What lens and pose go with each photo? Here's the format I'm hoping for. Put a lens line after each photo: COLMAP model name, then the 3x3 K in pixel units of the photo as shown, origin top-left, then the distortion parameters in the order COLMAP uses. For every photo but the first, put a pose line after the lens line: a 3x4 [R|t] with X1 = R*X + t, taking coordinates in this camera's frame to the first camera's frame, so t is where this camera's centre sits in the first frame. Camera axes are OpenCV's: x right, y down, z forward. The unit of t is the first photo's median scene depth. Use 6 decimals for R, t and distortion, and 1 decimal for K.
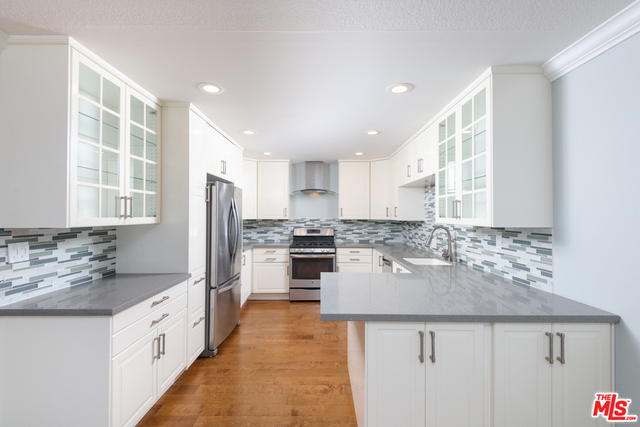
lens RADIAL K [[290.6, 0, 317.2], [0, 290.6, 213.9], [0, 0, 1]] dist [-0.002996, -0.003071]
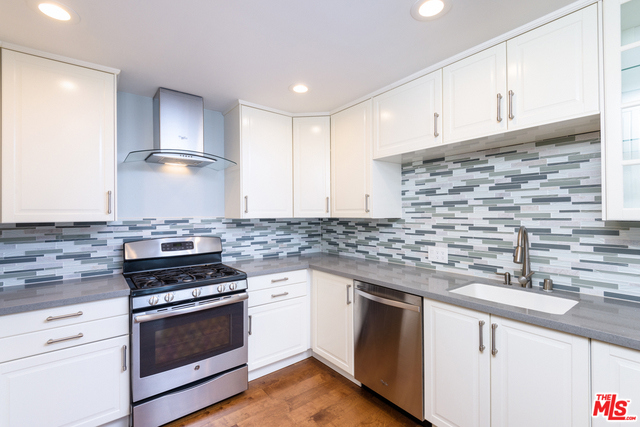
lens RADIAL K [[290.6, 0, 332.6], [0, 290.6, 213.0], [0, 0, 1]] dist [-0.002996, -0.003071]
pose [[0.769063, -0.006972, 0.639135, -0.115517], [0.008052, 0.999967, 0.001220, 0.008654], [-0.639122, 0.004208, 0.769094, 0.474647]]
